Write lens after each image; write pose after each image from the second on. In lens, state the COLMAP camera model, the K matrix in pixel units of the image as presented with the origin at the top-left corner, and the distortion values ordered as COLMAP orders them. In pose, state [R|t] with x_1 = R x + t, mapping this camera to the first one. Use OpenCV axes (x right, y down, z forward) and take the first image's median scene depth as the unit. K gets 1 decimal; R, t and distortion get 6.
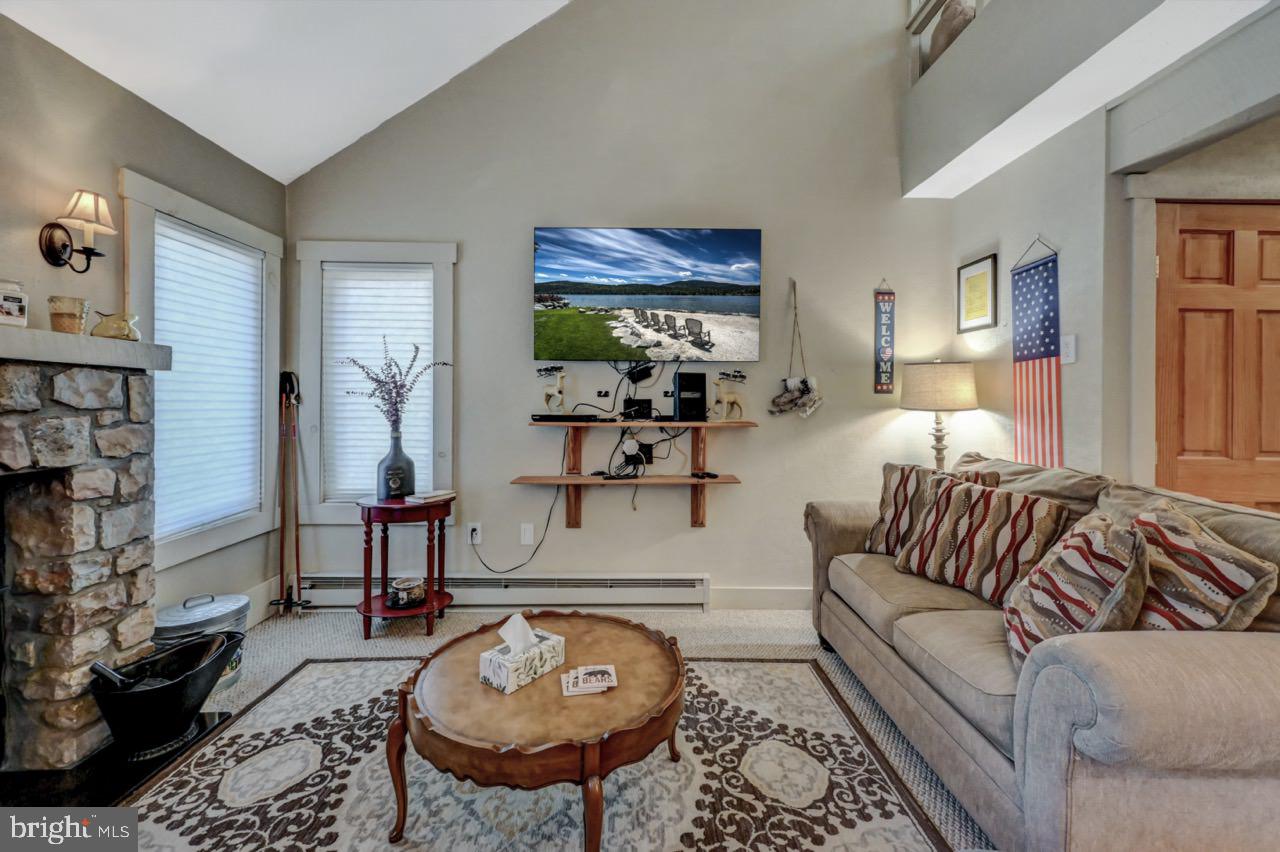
lens RADIAL K [[516.5, 0, 636.7], [0, 516.5, 400.4], [0, 0, 1]] dist [-0.000493, 0.000900]
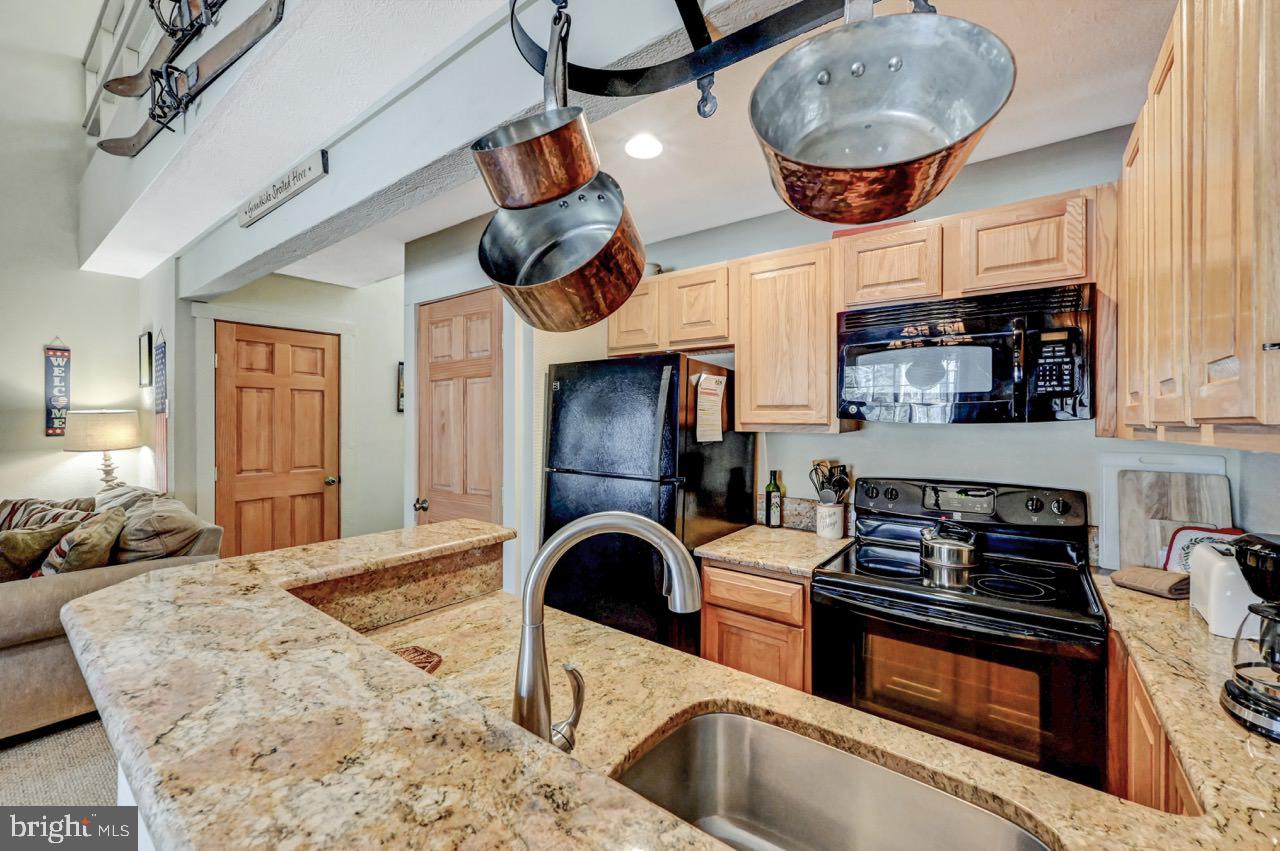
lens RADIAL K [[516.5, 0, 632.8], [0, 516.5, 417.8], [0, 0, 1]] dist [-0.000493, 0.000900]
pose [[0.615360, -0.007533, 0.788210, 0.523111], [0.008002, 0.999963, 0.003309, -0.070585], [-0.788206, 0.004271, 0.615397, -1.036103]]
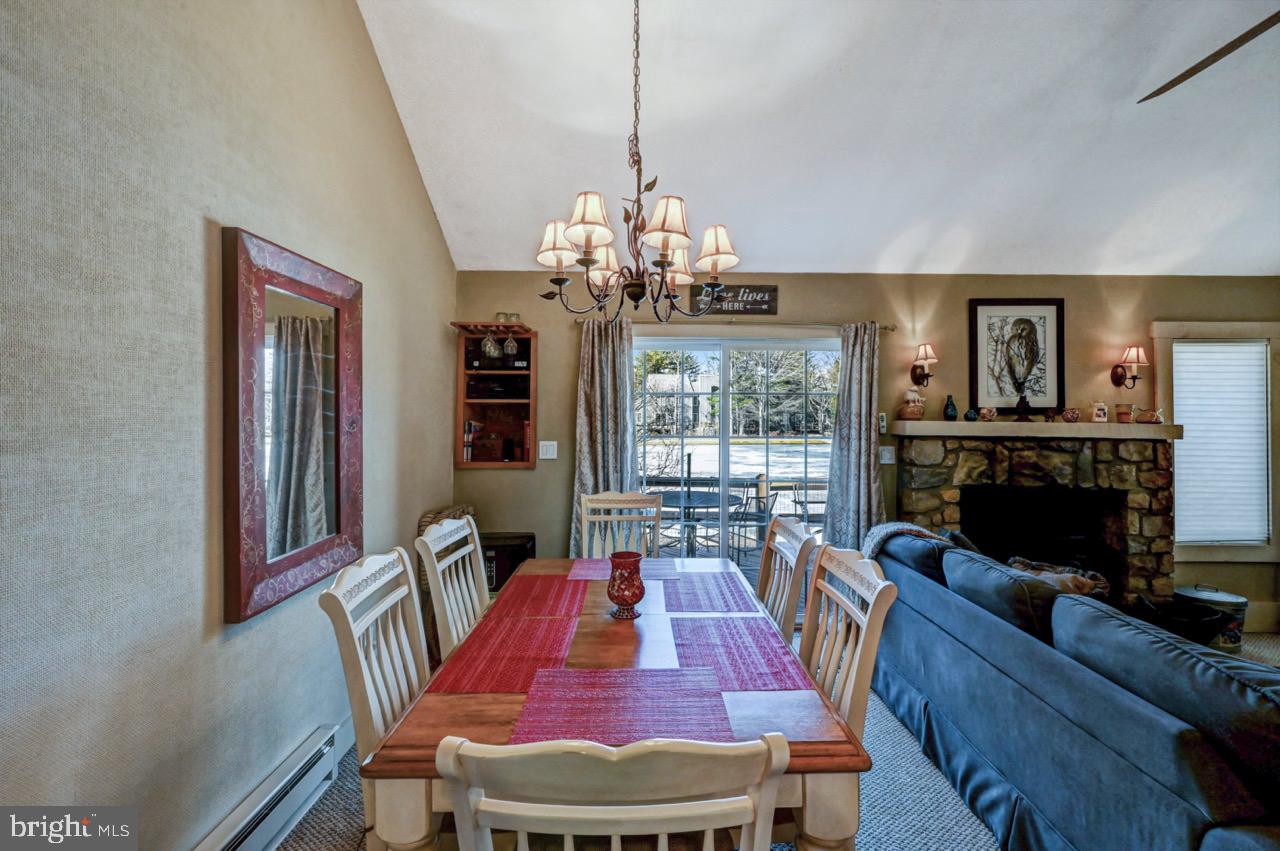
lens RADIAL K [[516.5, 0, 646.3], [0, 516.5, 410.0], [0, 0, 1]] dist [-0.000493, 0.000900]
pose [[-0.010188, -0.023449, -0.999673, 0.740696], [-0.009523, 0.999682, -0.023353, -0.093300], [0.999903, 0.009282, -0.010408, -0.670287]]
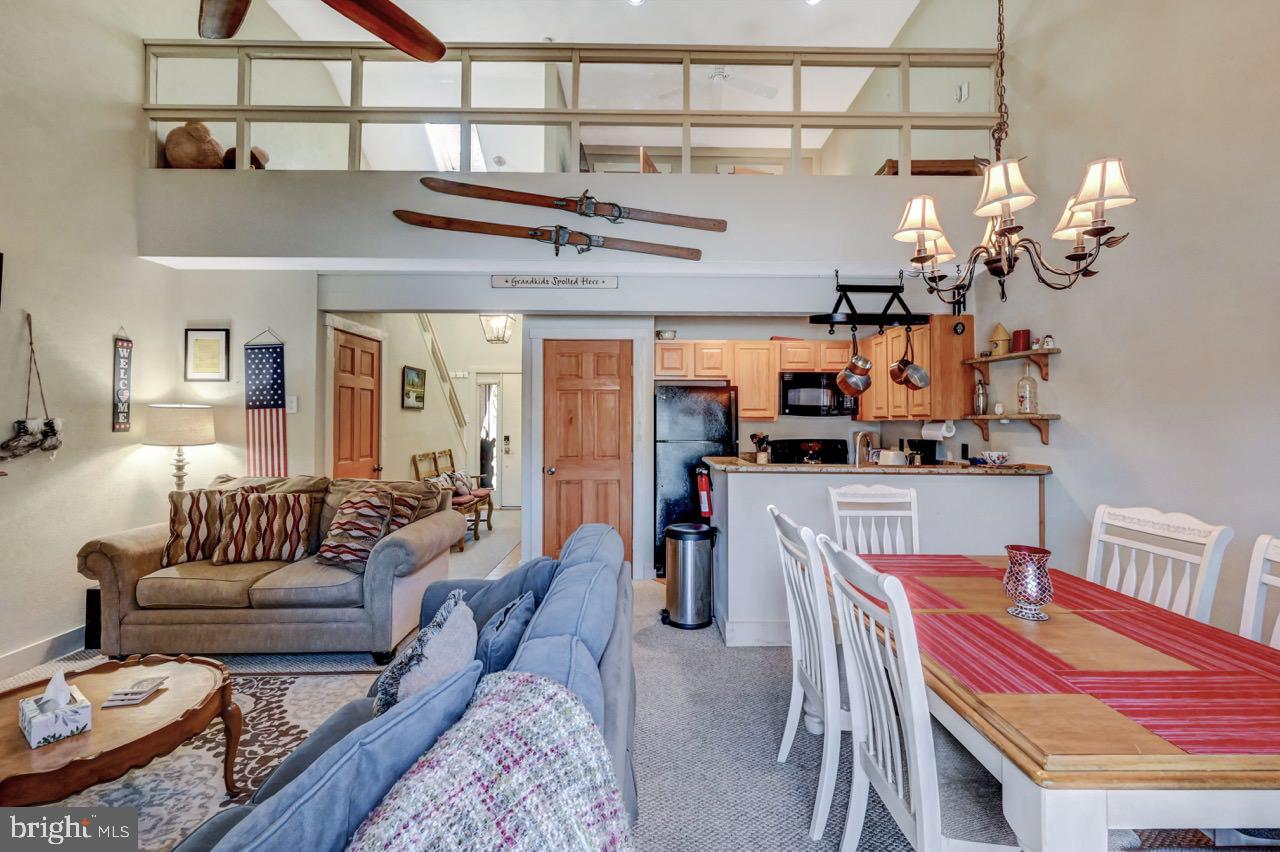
lens RADIAL K [[554.8, 0, 651.5], [0, 554.8, 406.0], [0, 0, 1]] dist [-0.003920, 0.002036]
pose [[-0.002911, 0.008510, 0.999960, -0.989373], [0.000450, 0.999964, -0.008509, -0.083473], [-0.999996, 0.000425, -0.002915, -0.150794]]
